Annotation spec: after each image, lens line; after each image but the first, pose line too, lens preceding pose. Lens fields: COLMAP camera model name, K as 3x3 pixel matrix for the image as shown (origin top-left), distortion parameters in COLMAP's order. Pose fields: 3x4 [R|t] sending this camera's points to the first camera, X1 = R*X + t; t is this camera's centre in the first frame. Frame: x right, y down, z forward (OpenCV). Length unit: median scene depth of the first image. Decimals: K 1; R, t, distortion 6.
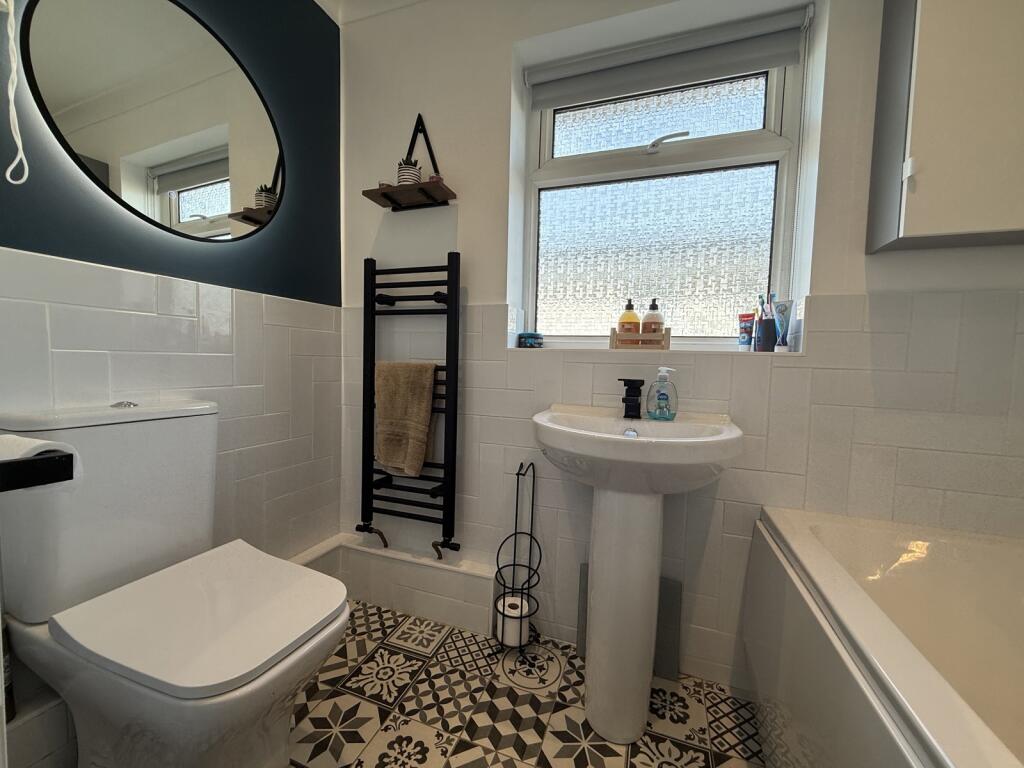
lens RADIAL K [[406.7, 0, 511.8], [0, 406.7, 387.1], [0, 0, 1]] dist [-0.001590, 0.000361]
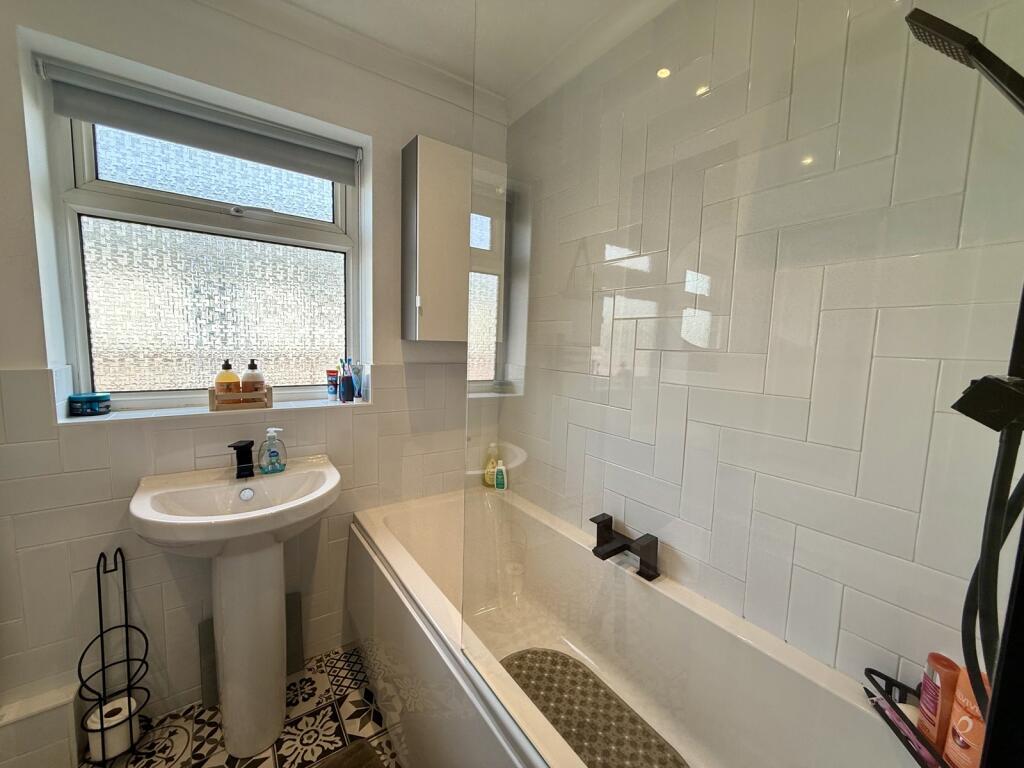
lens RADIAL K [[406.7, 0, 510.6], [0, 406.7, 382.8], [0, 0, 1]] dist [-0.001590, 0.000361]
pose [[0.566352, -0.094416, 0.818737, -0.175973], [0.032147, 0.995191, 0.092527, -0.254277], [-0.823536, -0.026083, 0.566664, -0.220587]]
